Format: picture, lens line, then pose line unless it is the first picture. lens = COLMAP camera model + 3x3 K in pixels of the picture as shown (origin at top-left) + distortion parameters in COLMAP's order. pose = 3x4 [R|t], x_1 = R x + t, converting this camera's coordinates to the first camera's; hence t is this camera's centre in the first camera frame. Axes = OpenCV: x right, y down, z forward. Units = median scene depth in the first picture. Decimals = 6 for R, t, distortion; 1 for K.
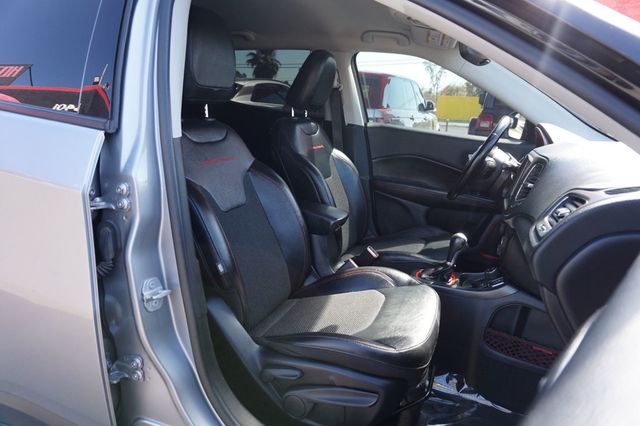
lens RADIAL K [[430.0, 0, 320.9], [0, 430.0, 213.7], [0, 0, 1]] dist [-0.017636, 0.020049]
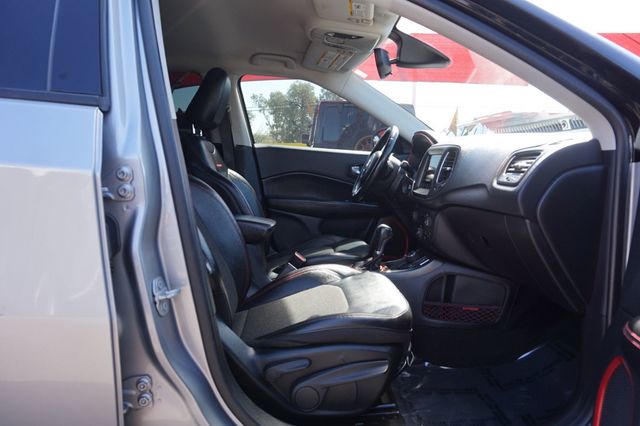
lens RADIAL K [[430.0, 0, 321.4], [0, 430.0, 212.2], [0, 0, 1]] dist [-0.017636, 0.020049]
pose [[0.910790, -0.089827, 0.402980, -0.271726], [0.133738, 0.987609, -0.082119, 0.085278], [-0.390610, 0.128687, 0.911517, 0.038682]]
